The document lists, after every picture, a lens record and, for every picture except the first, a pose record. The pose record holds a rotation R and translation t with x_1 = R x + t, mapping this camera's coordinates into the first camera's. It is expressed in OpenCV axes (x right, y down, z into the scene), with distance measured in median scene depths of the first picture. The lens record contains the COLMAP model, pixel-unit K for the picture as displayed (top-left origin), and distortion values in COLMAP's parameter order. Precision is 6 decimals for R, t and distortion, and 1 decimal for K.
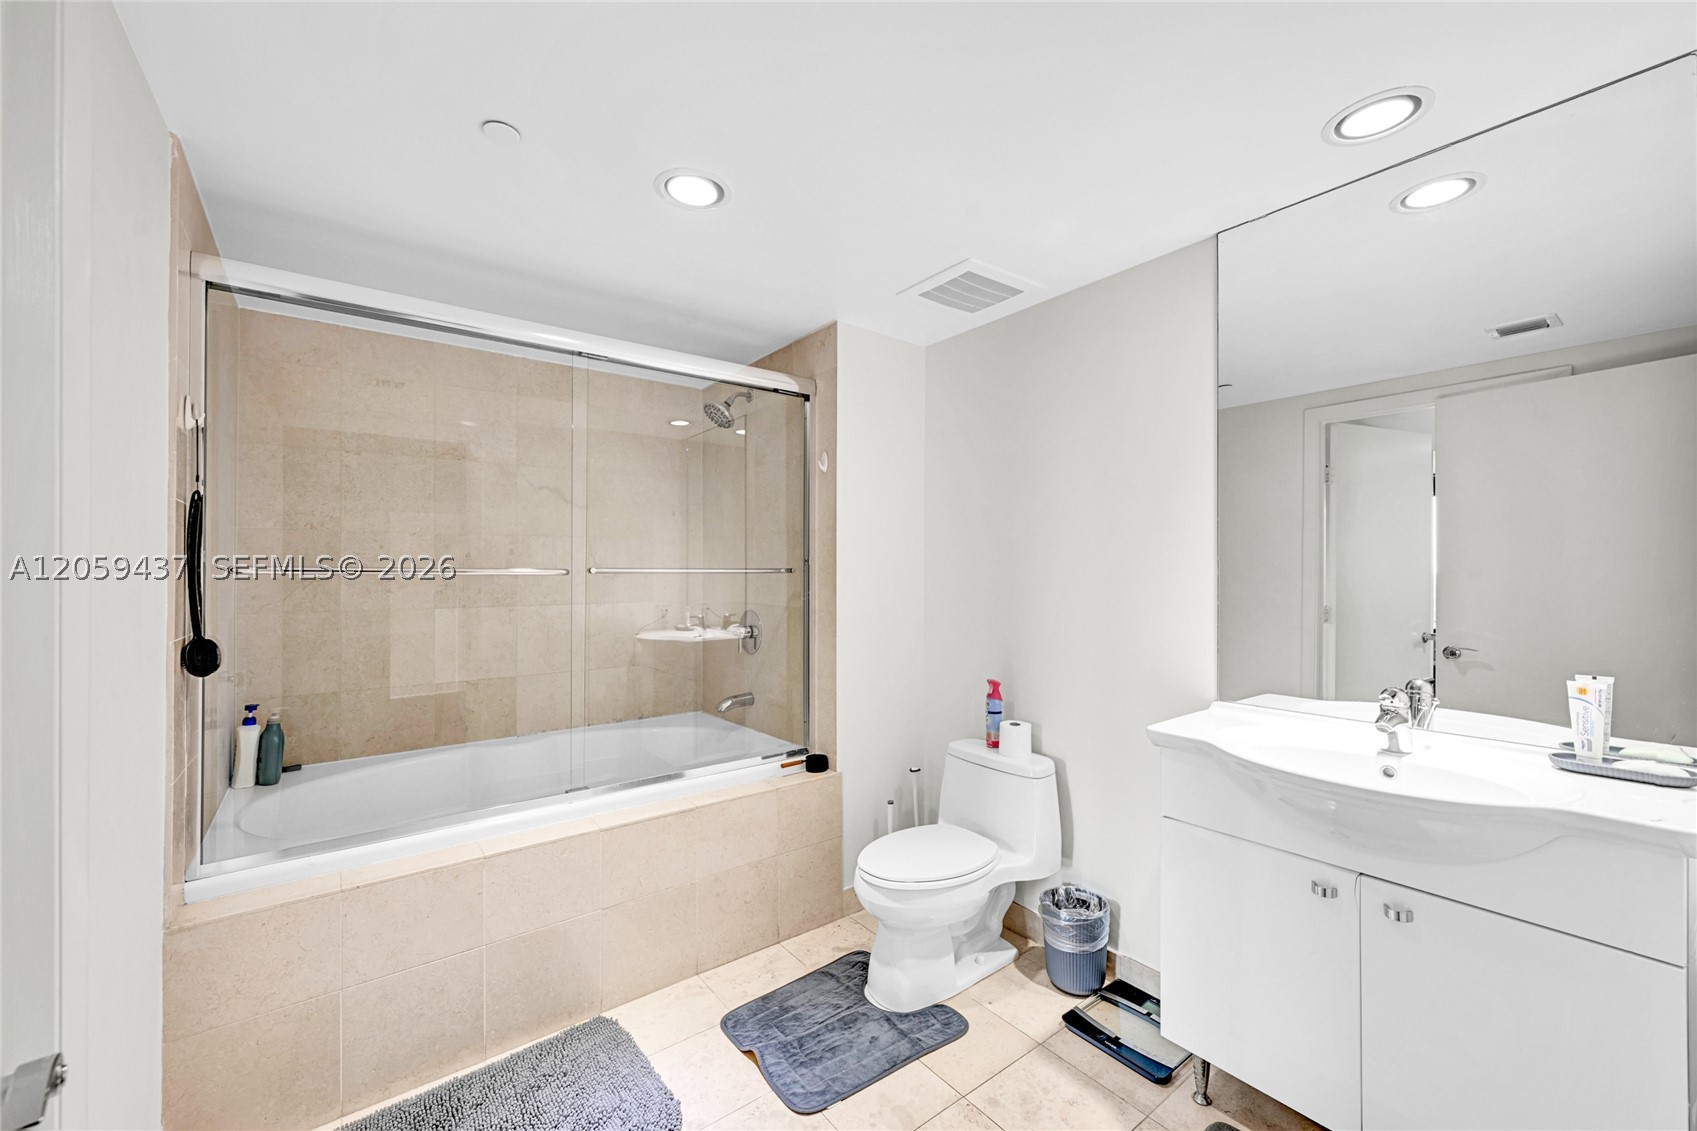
lens RADIAL K [[672.4, 0, 845.4], [0, 672.4, 566.1], [0, 0, 1]] dist [-0.001501, 0.000245]
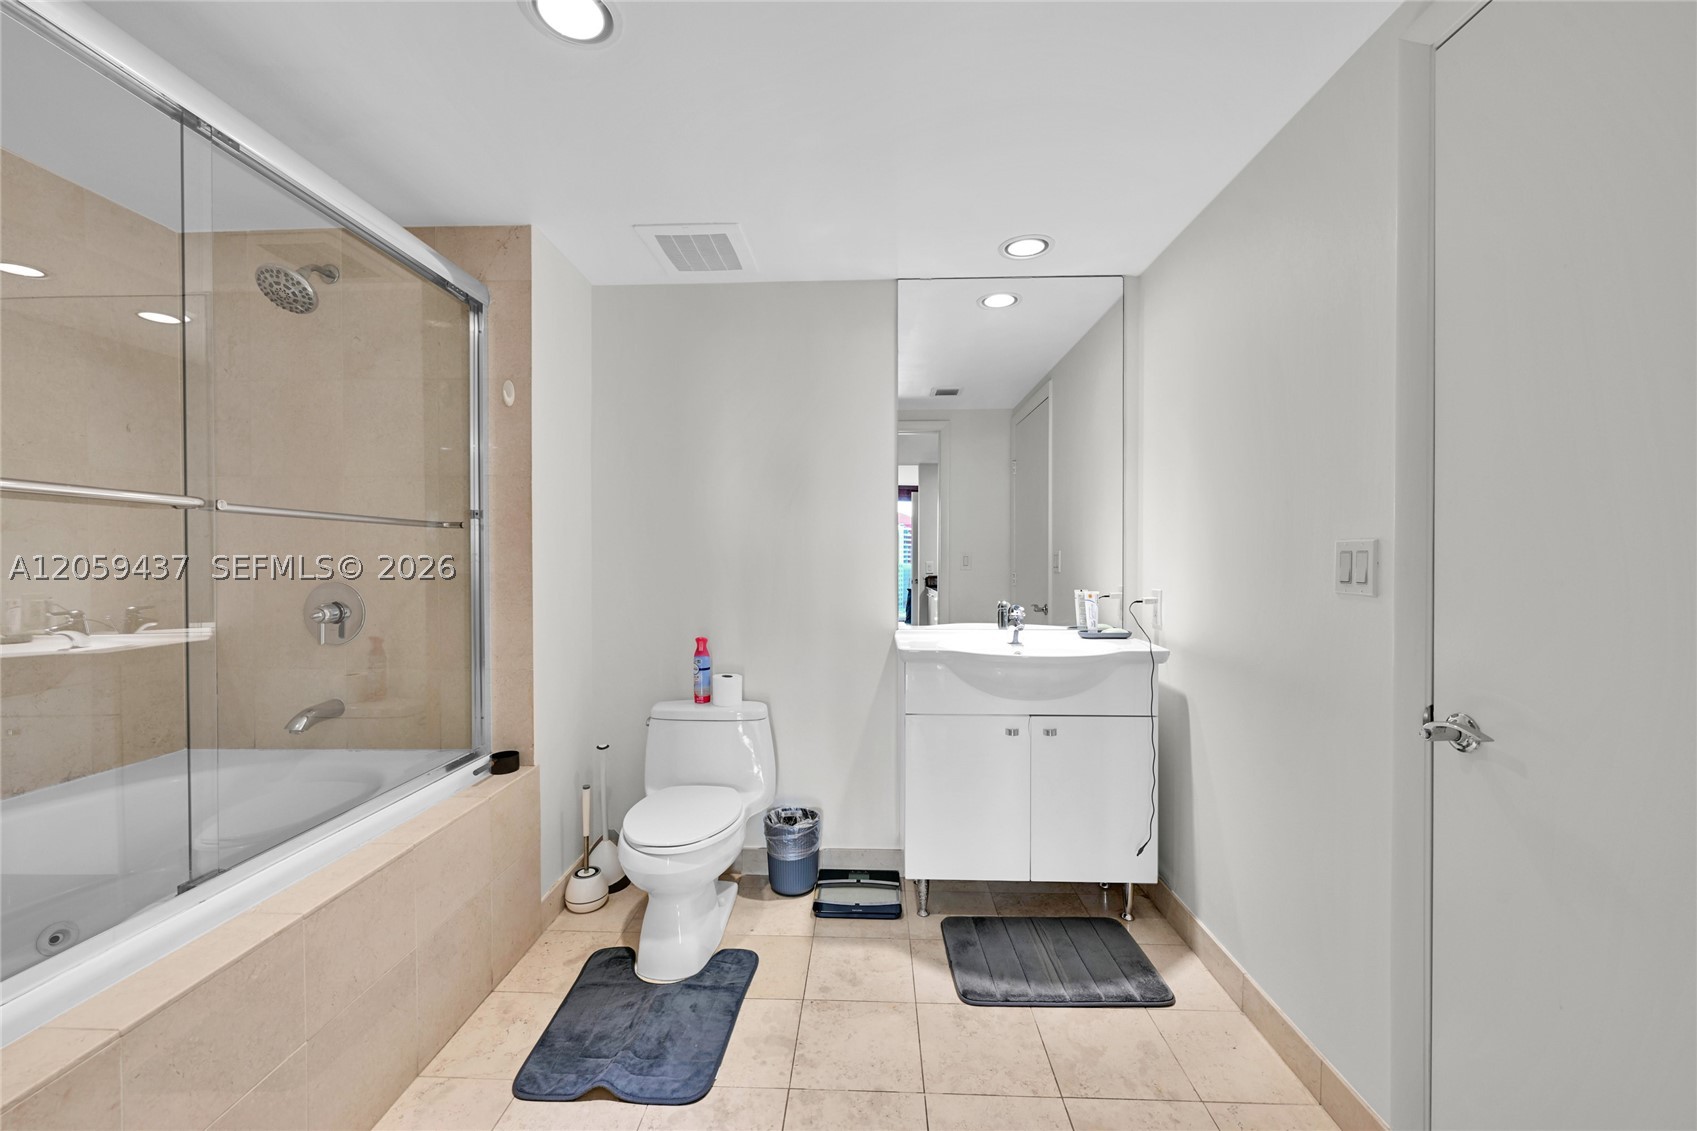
lens RADIAL K [[672.4, 0, 843.8], [0, 672.4, 567.2], [0, 0, 1]] dist [-0.001501, 0.000245]
pose [[0.637528, -0.008718, 0.770378, -0.476710], [-0.007609, 0.999816, 0.017611, 0.045870], [-0.770389, -0.017089, 0.637345, 0.196826]]
